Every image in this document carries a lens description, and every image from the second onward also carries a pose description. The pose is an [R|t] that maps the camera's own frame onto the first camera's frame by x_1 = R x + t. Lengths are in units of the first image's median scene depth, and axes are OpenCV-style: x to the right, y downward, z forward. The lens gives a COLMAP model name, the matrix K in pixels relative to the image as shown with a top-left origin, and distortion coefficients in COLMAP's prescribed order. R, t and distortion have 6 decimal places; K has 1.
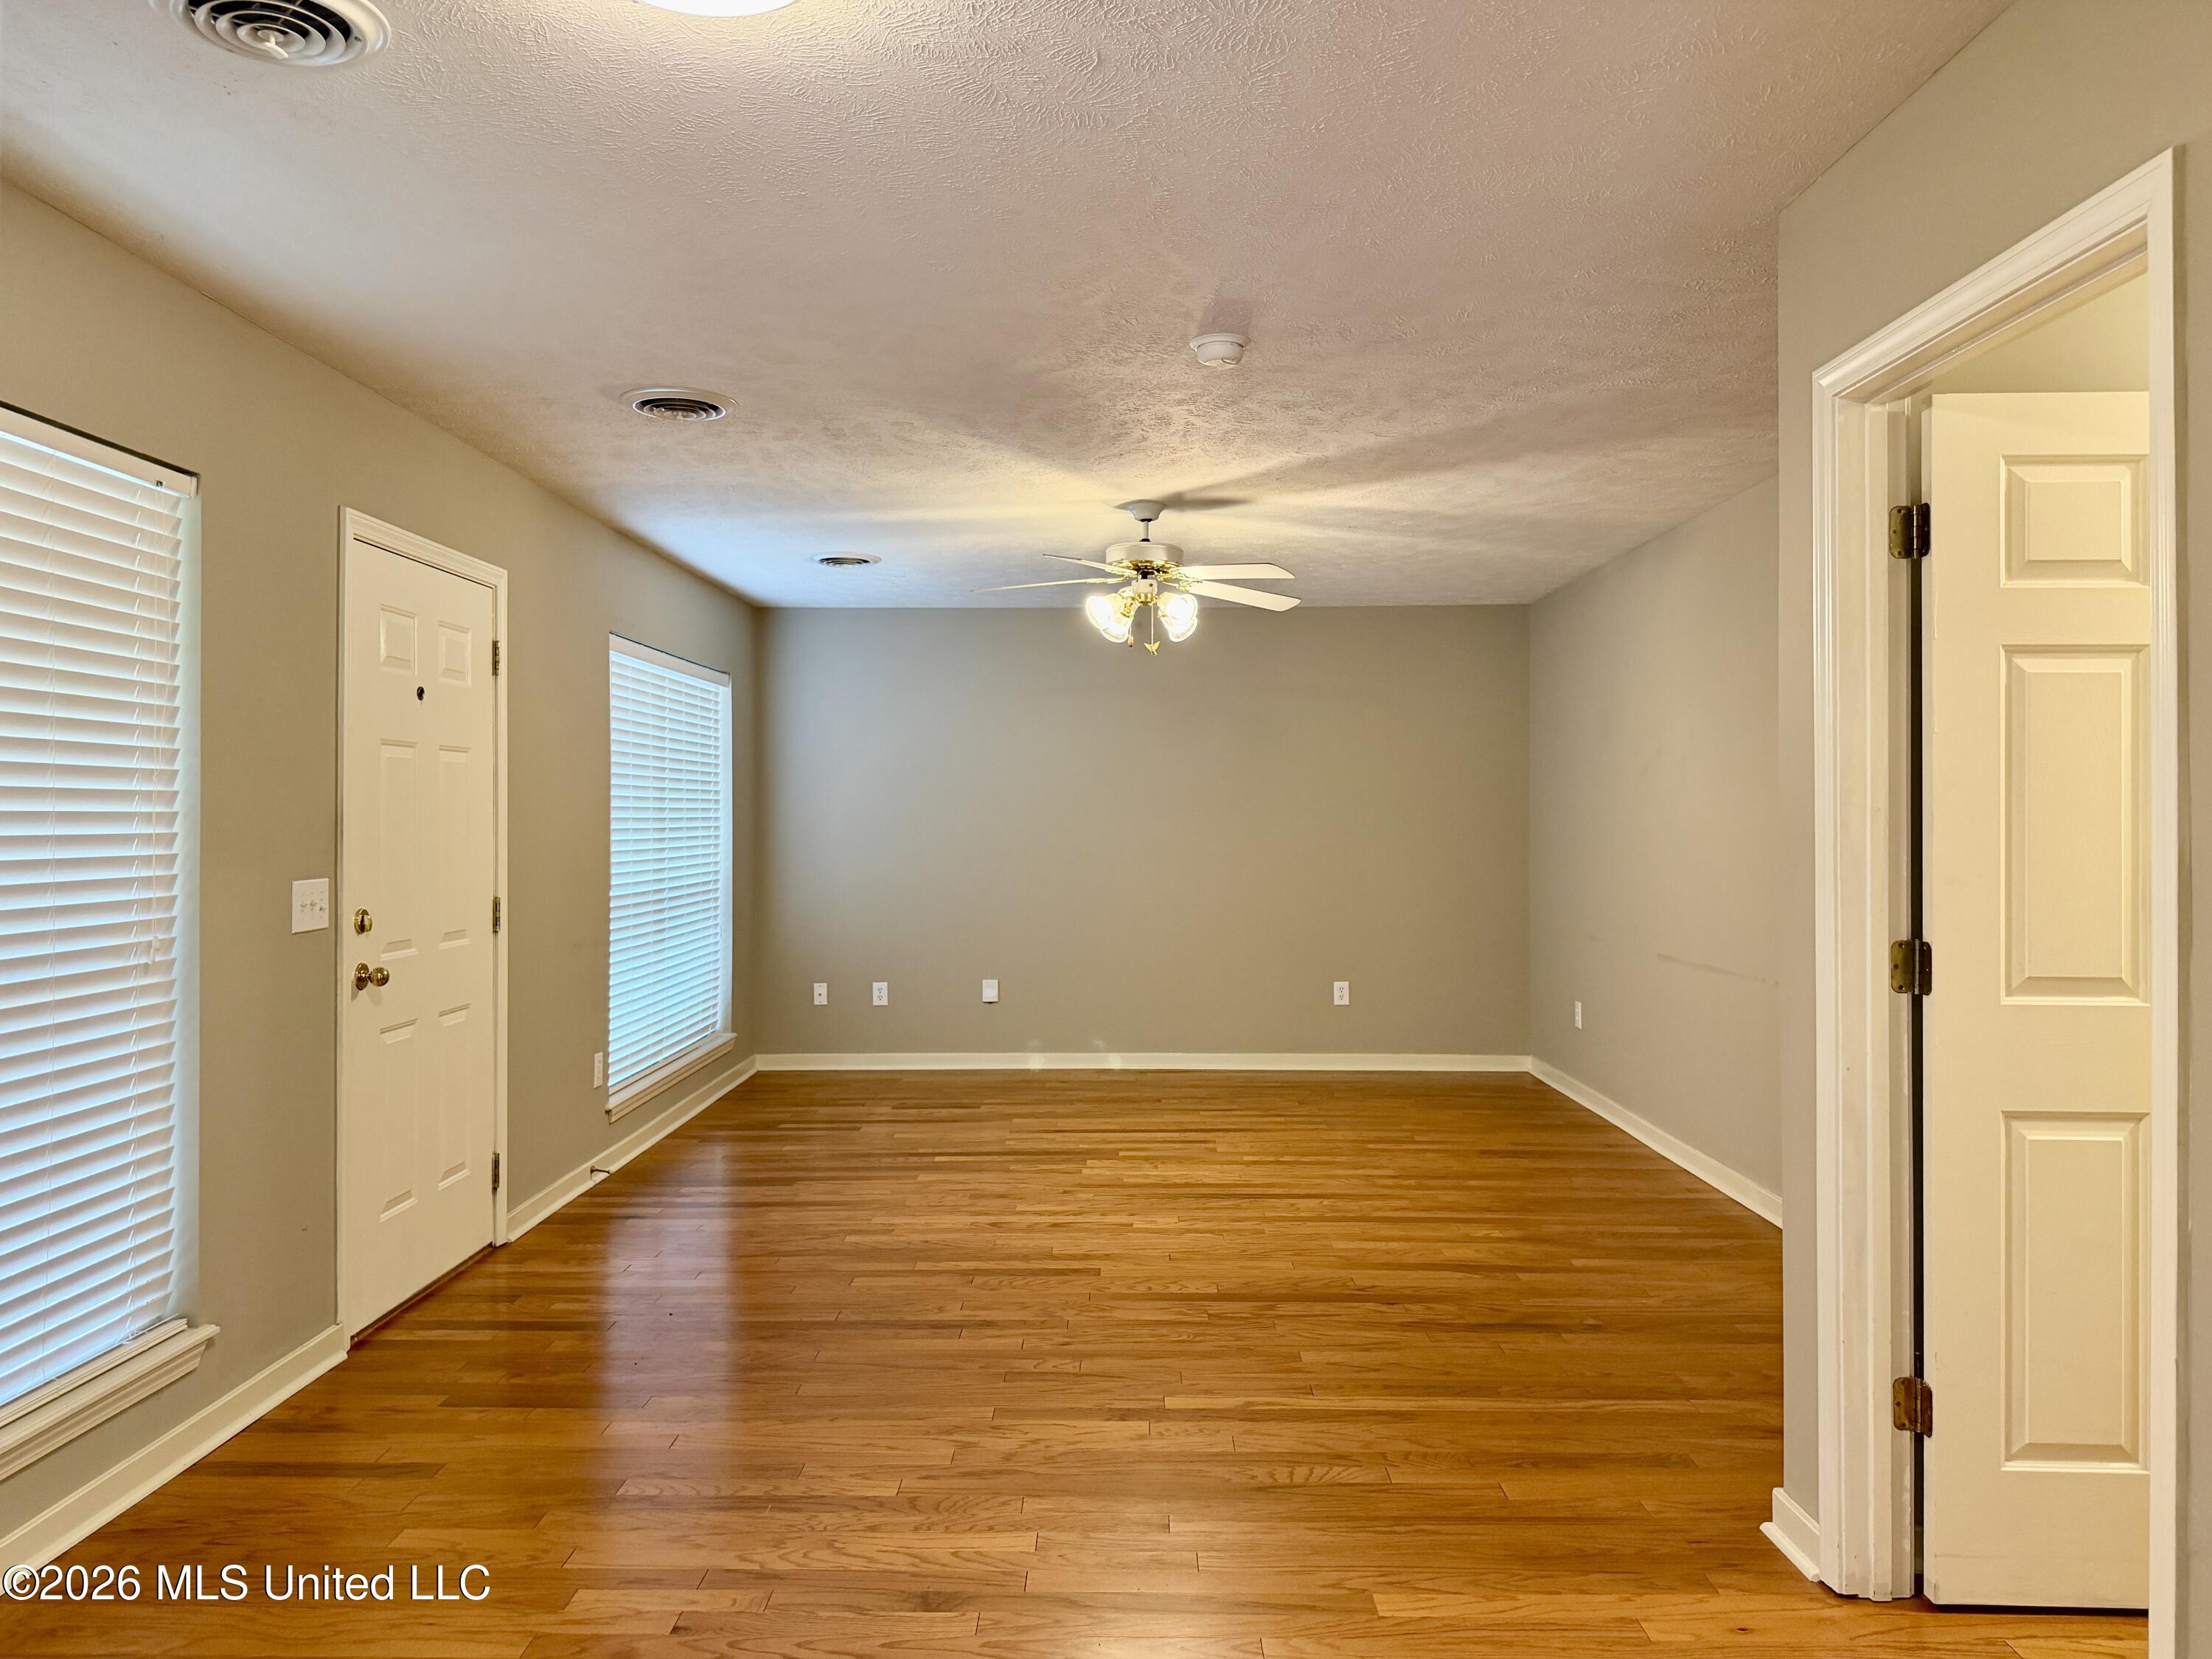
lens RADIAL K [[1556.5, 0, 1097.7], [0, 1556.5, 823.9], [0, 0, 1]] dist [0.089406, -0.093236]
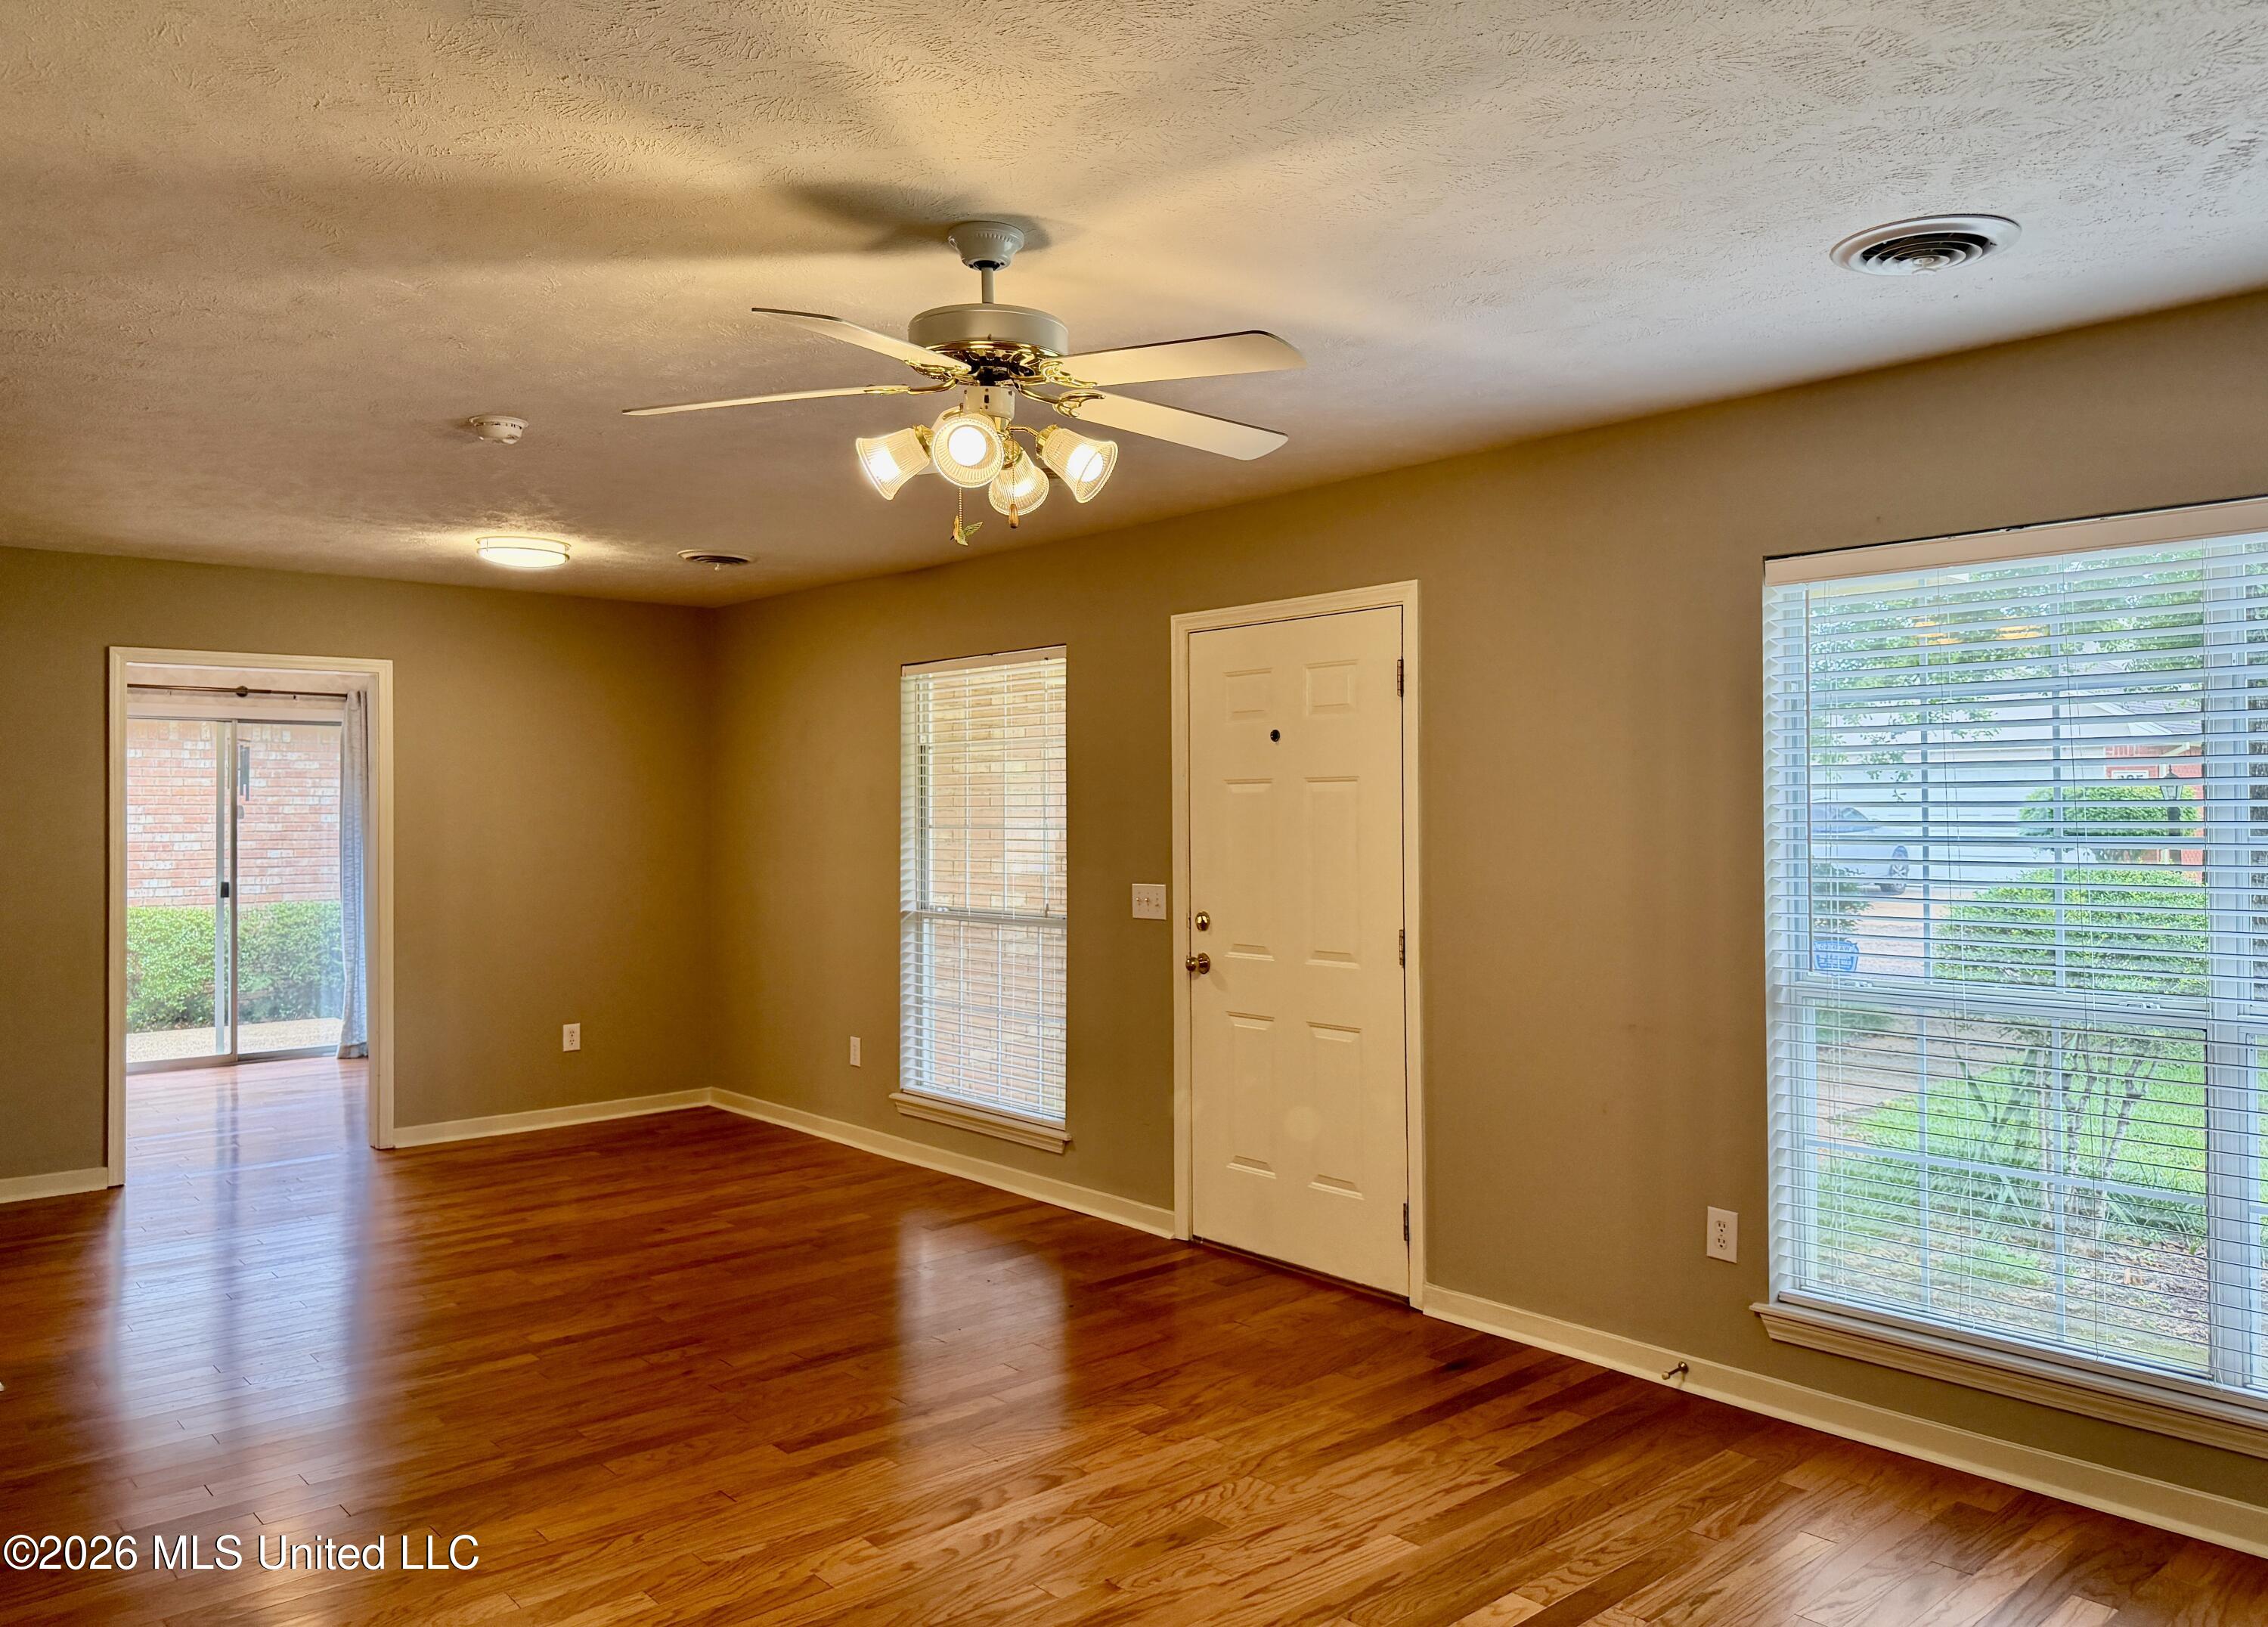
lens RADIAL K [[1600.5, 0, 1144.0], [0, 1600.5, 788.9], [0, 0, 1]] dist [0.099439, -0.167258]
pose [[-0.733059, -0.008205, -0.680116, 0.465155], [0.000291, 0.999923, -0.012376, -0.031122], [0.680165, -0.009271, -0.733000, 1.916774]]
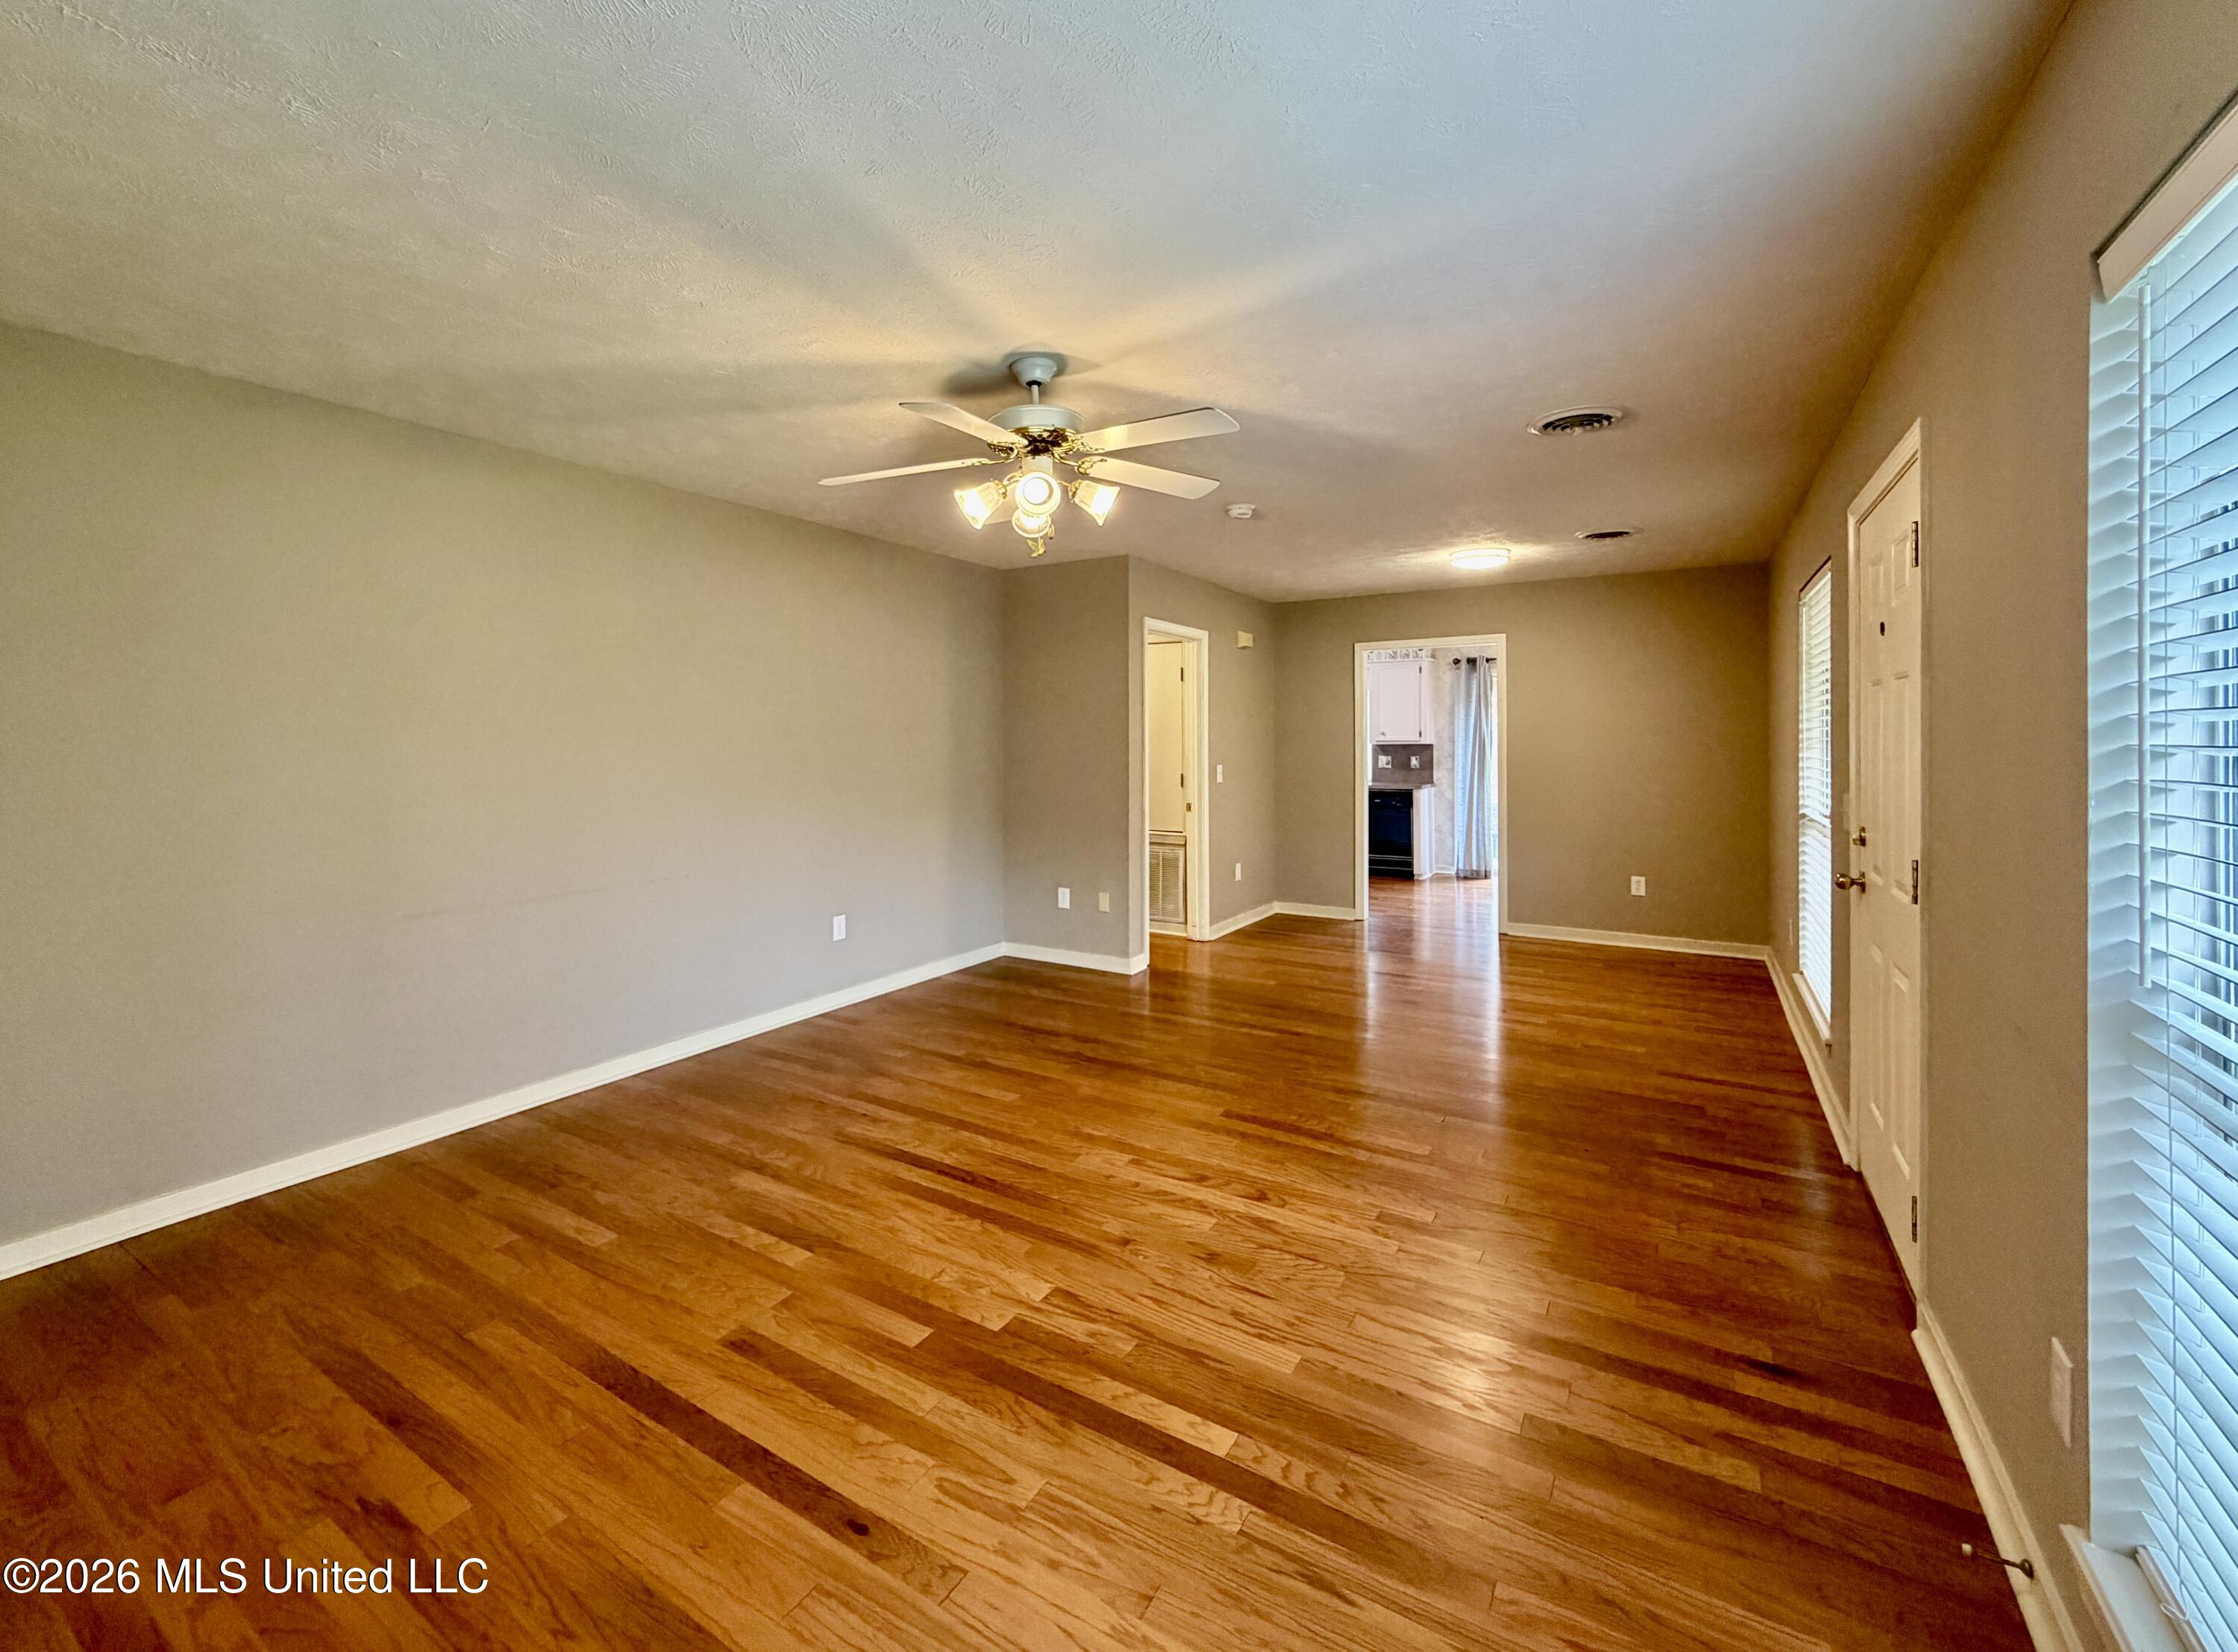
lens RADIAL K [[955.5, 0, 1052.7], [0, 955.5, 748.7], [0, 0, 1]] dist [-0.001621, -0.000014]
pose [[-0.845638, -0.003391, 0.533746, -0.326445], [0.004553, 0.999898, 0.013566, -0.018665], [-0.533738, 0.013902, -0.845536, 1.927220]]
